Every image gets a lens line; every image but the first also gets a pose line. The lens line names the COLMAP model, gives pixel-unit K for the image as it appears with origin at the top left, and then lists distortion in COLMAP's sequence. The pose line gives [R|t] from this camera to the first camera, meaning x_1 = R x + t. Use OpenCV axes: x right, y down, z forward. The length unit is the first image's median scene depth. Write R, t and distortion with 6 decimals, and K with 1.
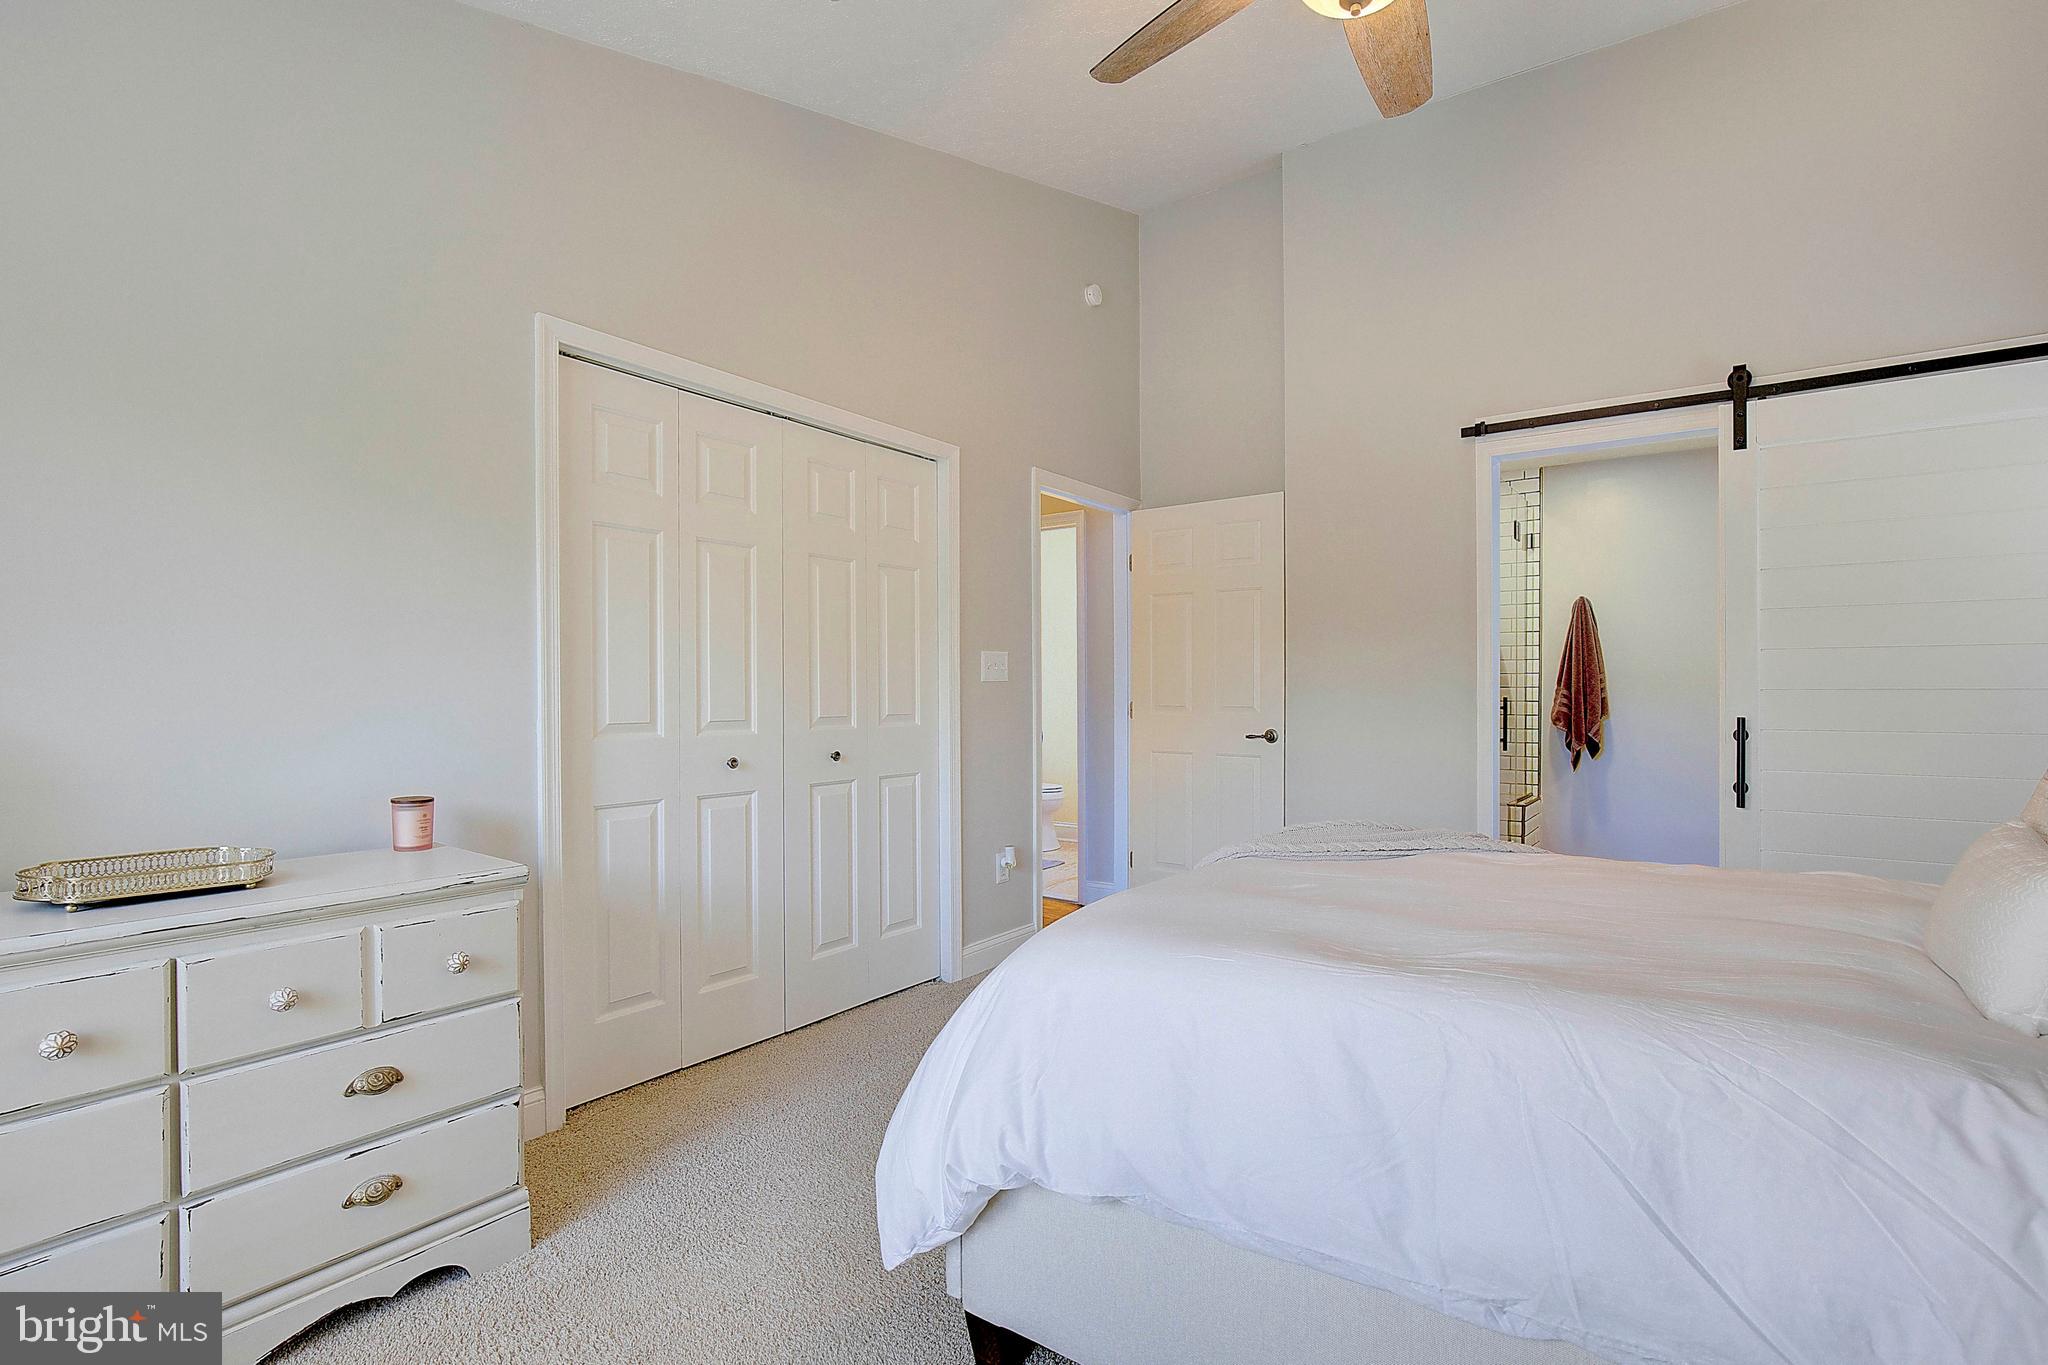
lens RADIAL K [[949.8, 0, 1041.7], [0, 949.8, 698.4], [0, 0, 1]] dist [-0.023019, 0.004410]
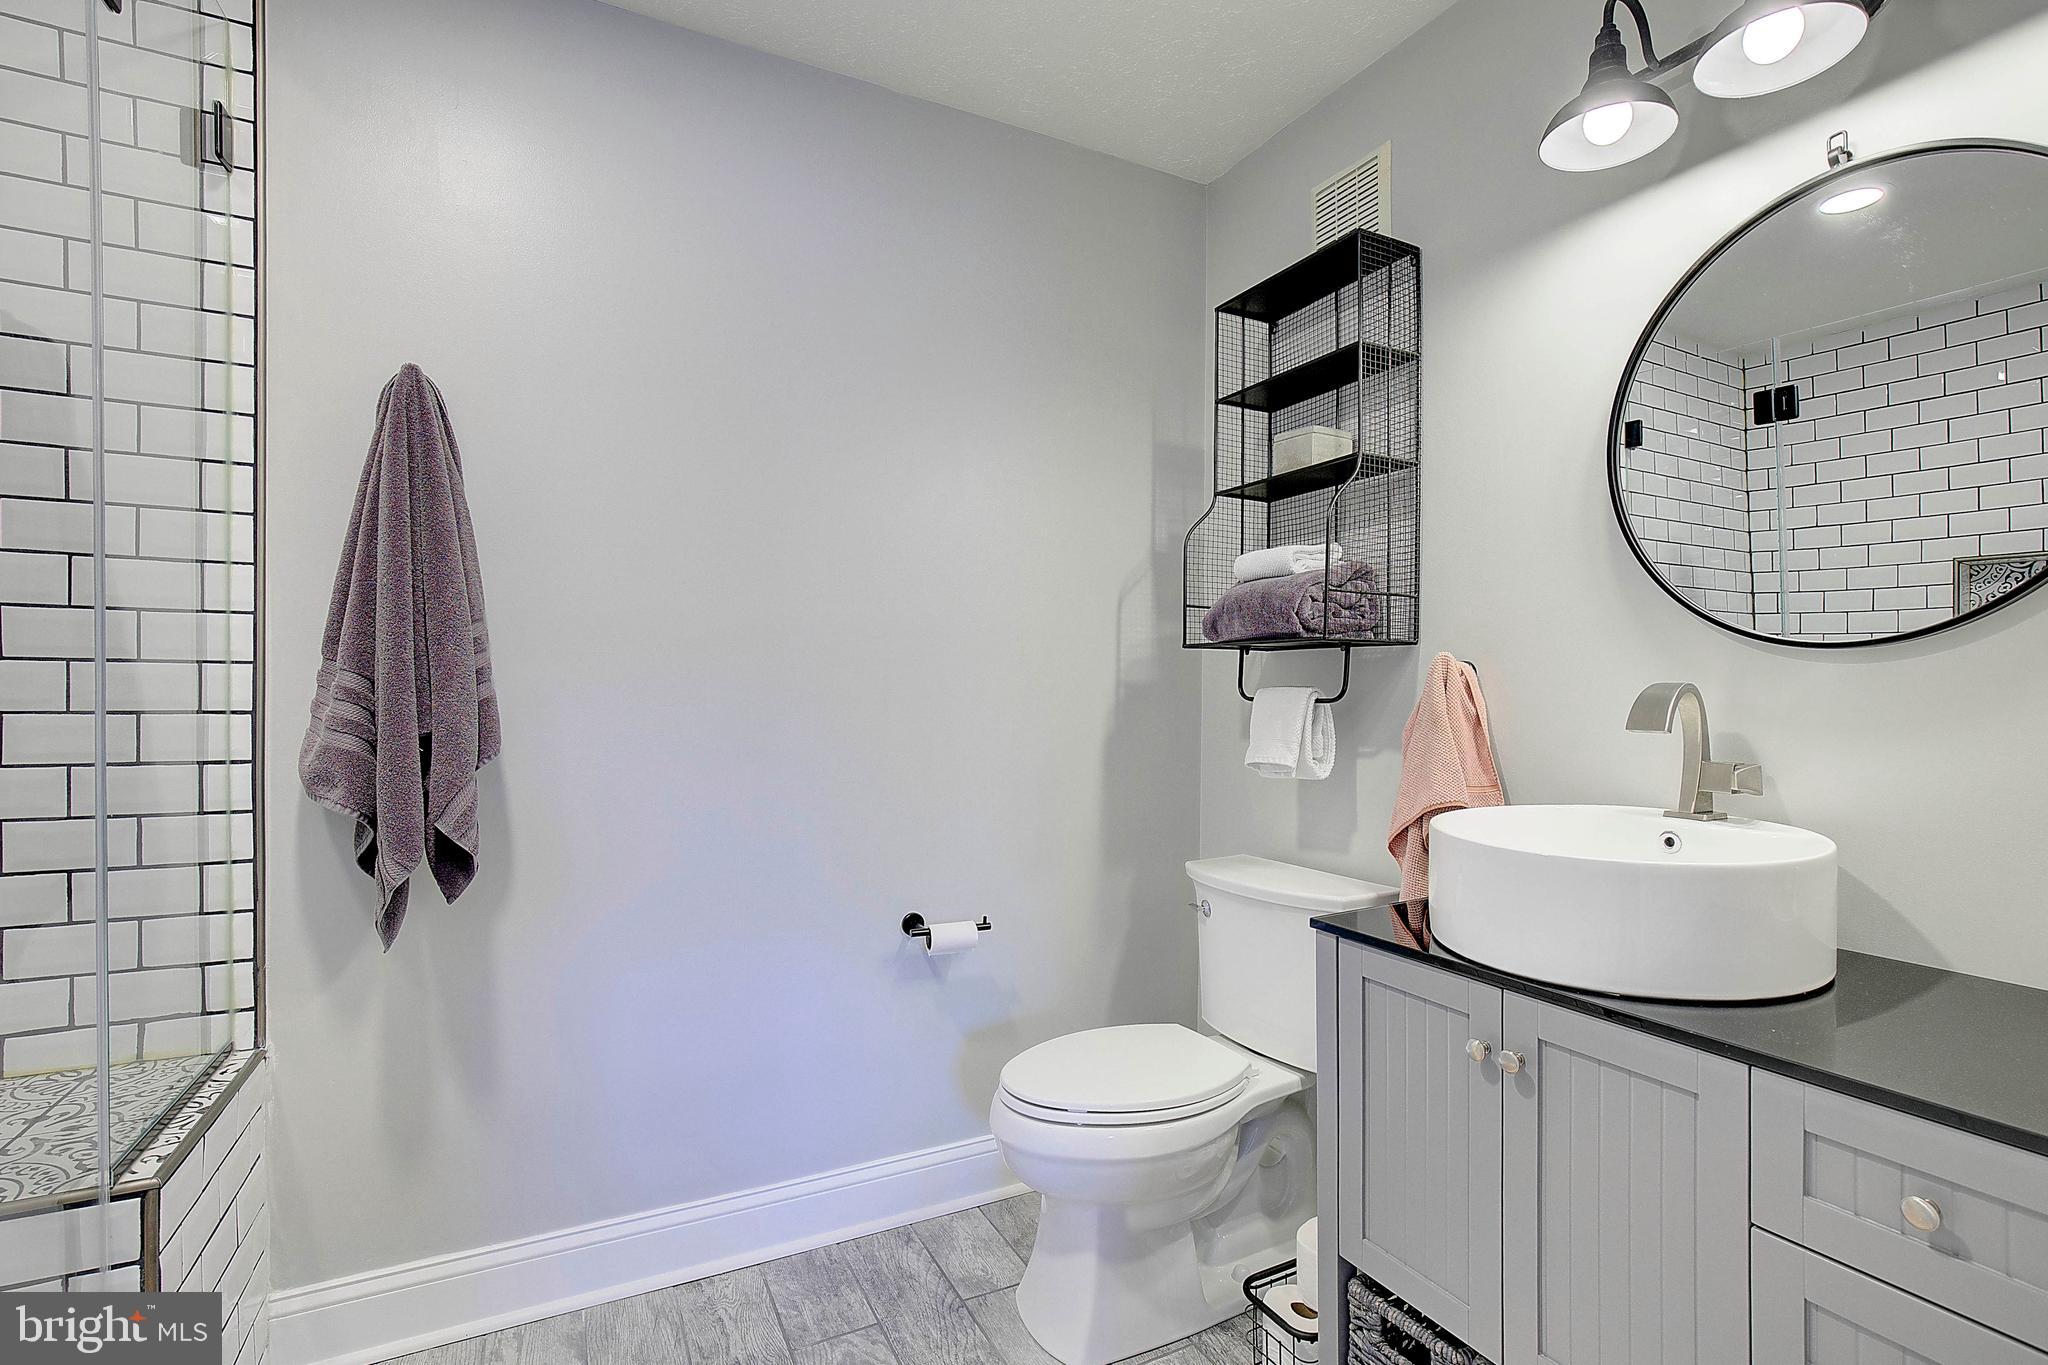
lens RADIAL K [[949.8, 0, 1039.2], [0, 949.8, 685.9], [0, 0, 1]] dist [-0.023019, 0.004410]
pose [[0.447157, -0.005358, 0.894439, 0.395635], [0.006667, 0.999974, 0.002657, -0.004915], [-0.894430, 0.004775, 0.447182, 0.689629]]
